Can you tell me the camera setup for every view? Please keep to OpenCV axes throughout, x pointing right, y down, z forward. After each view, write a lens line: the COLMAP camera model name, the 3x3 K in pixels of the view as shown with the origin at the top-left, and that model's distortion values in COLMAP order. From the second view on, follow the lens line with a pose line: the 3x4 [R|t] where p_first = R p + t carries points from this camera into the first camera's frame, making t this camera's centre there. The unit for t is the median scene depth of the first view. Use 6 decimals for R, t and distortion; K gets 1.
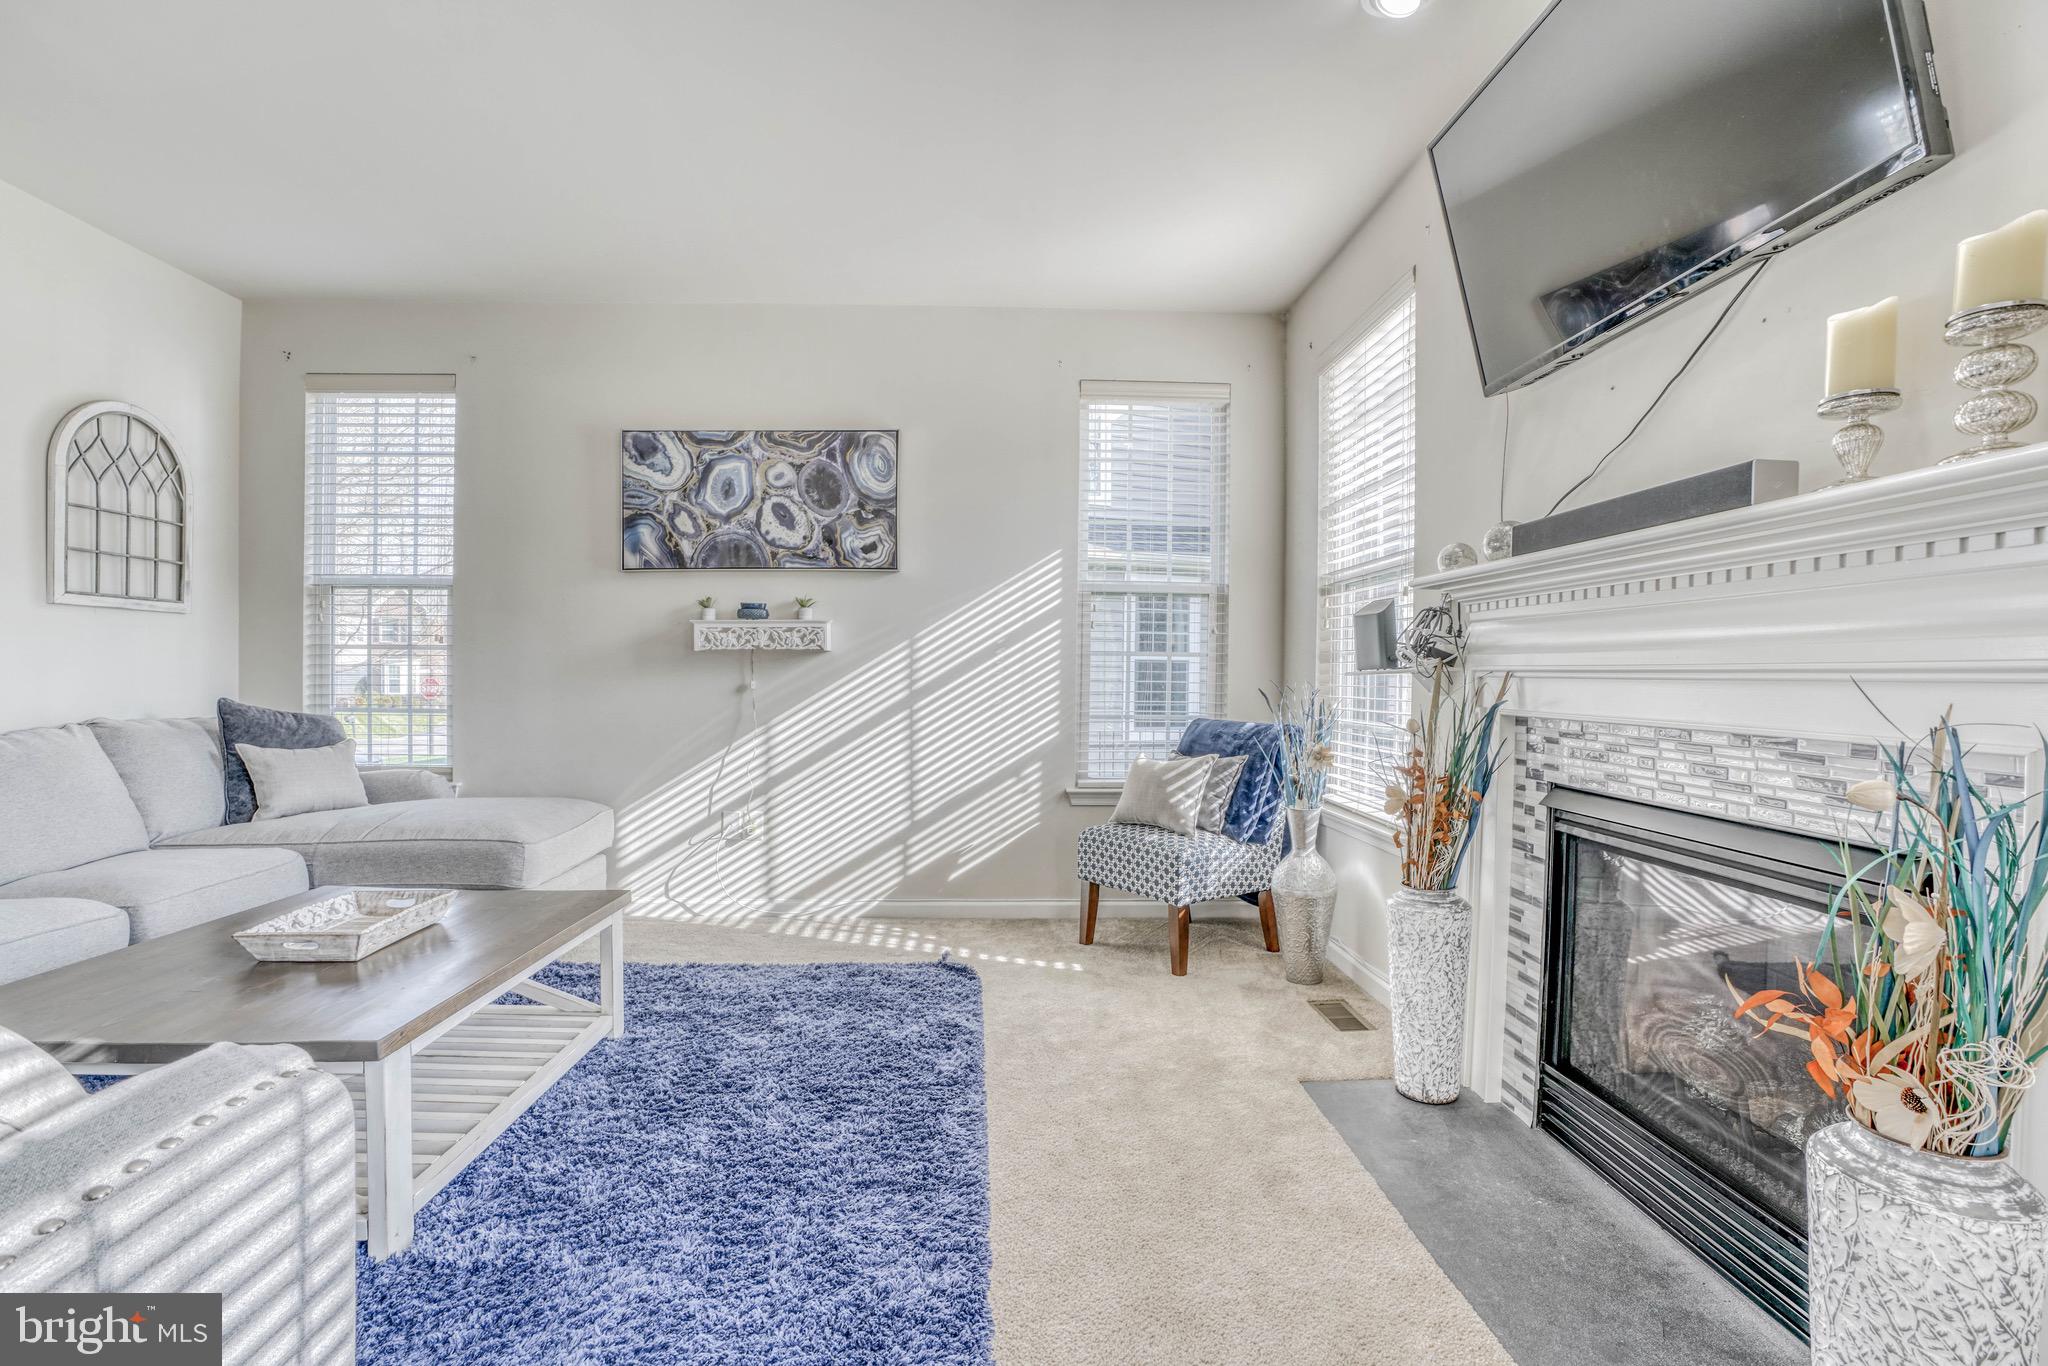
lens RADIAL K [[954.8, 0, 1024.0], [0, 954.8, 683.0], [0, 0, 1]] dist [-0.073369, 0.030270]
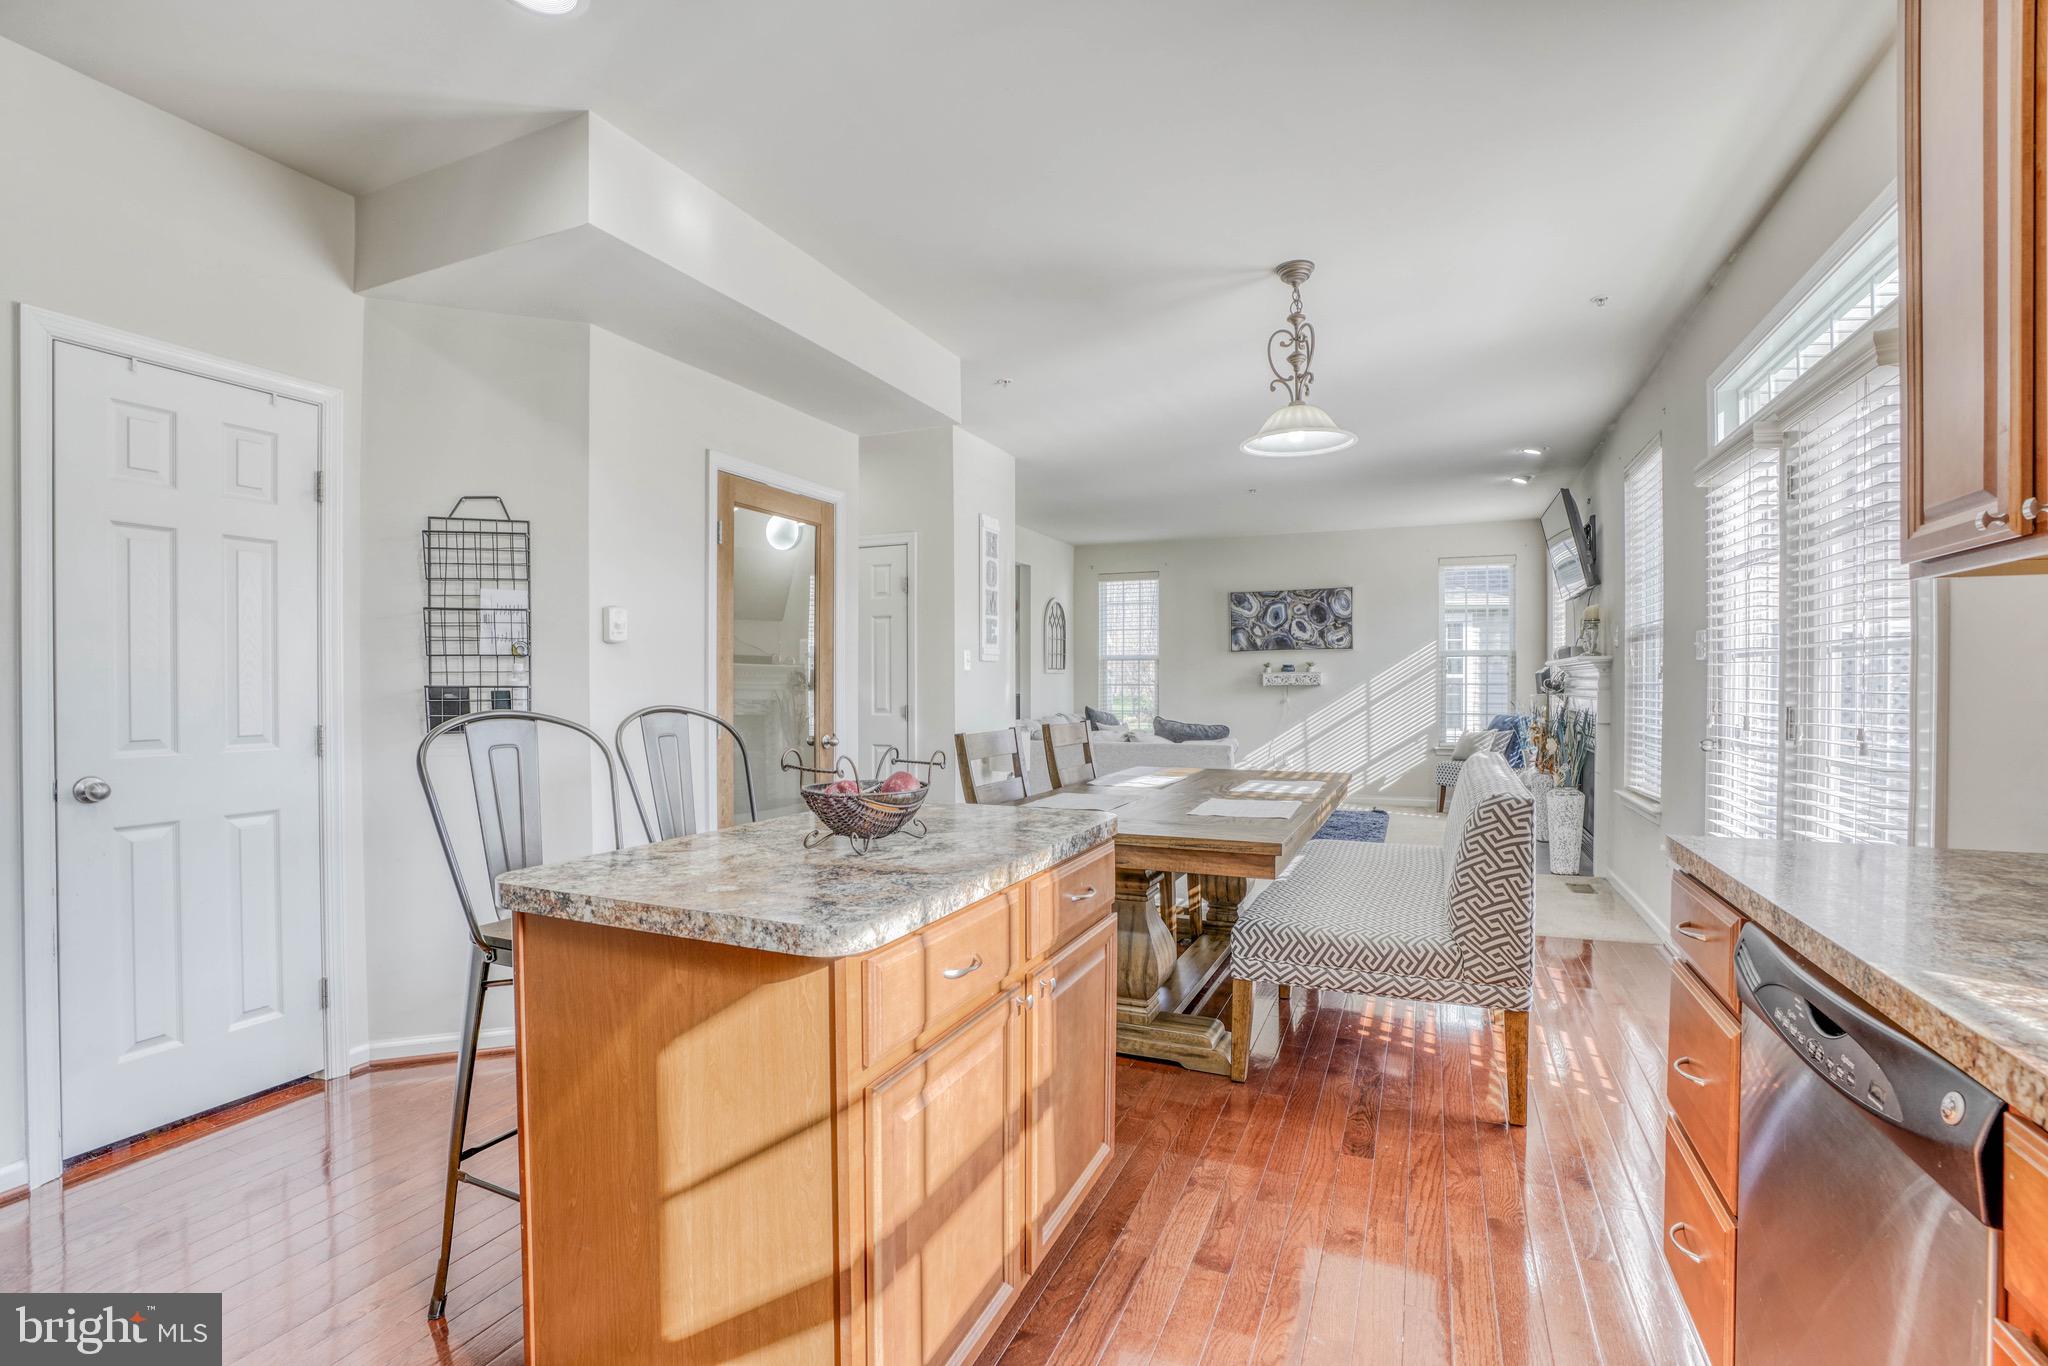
lens RADIAL K [[956.5, 0, 1026.3], [0, 956.5, 693.6], [0, 0, 1]] dist [-0.062682, 0.022409]
pose [[0.908899, -0.010051, -0.416895, 0.102322], [0.007752, 0.999944, -0.007207, -0.002045], [0.416944, 0.003319, 0.908926, -1.384796]]
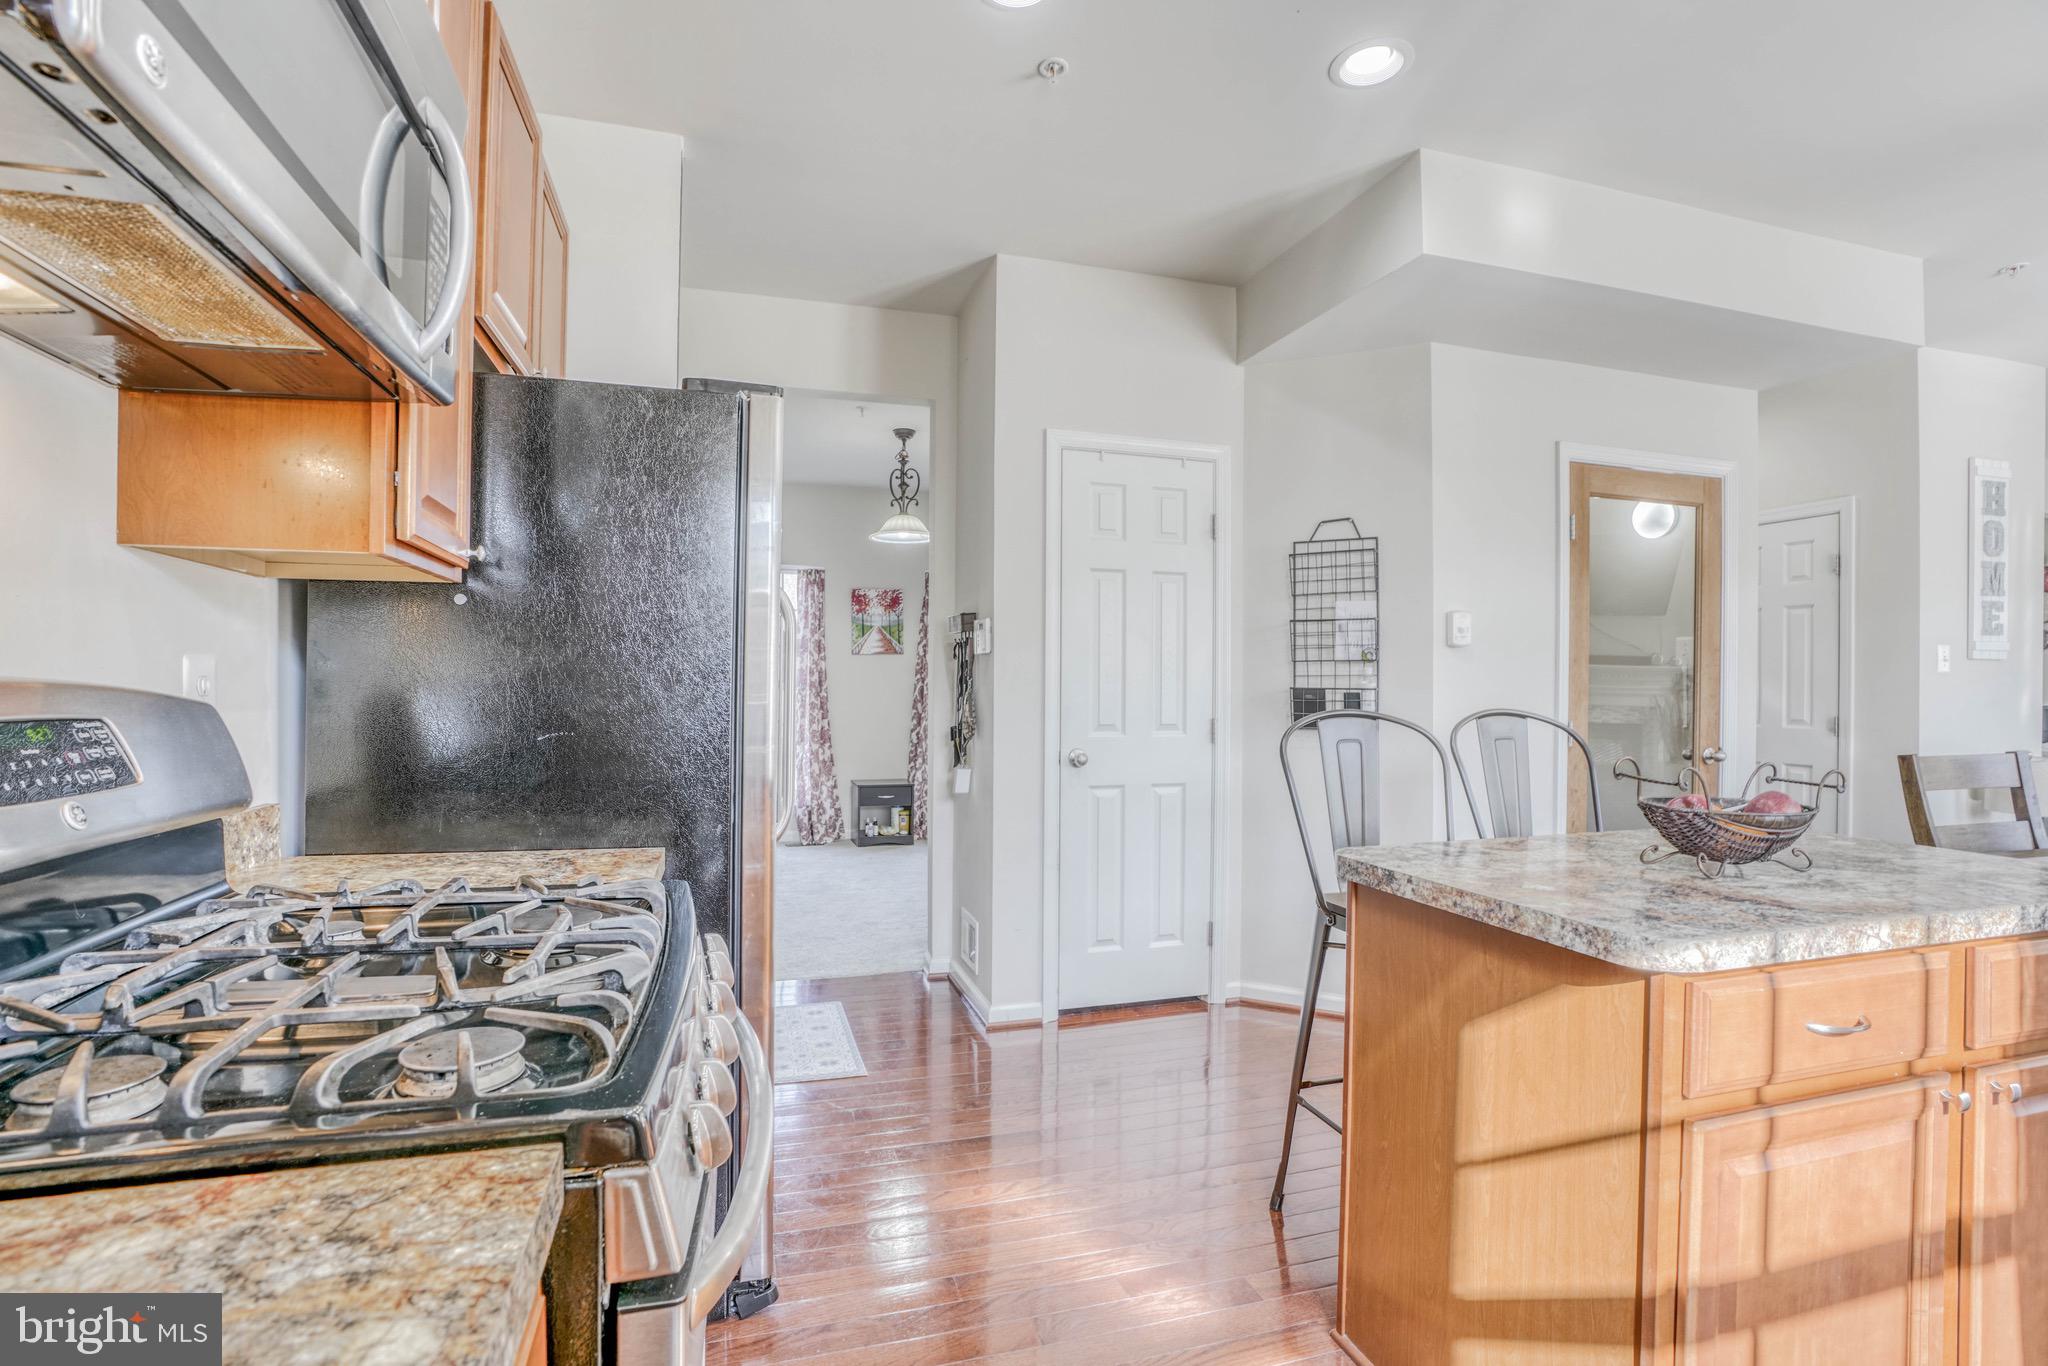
lens RADIAL K [[943.5, 0, 988.7], [0, 943.5, 683.8], [0, 0, 1]] dist [-0.055507, 0.018295]
pose [[0.252360, -0.012457, -0.967553, 0.127589], [-0.015852, 0.999730, -0.017005, -0.001502], [0.967504, 0.019629, 0.252094, -1.397388]]
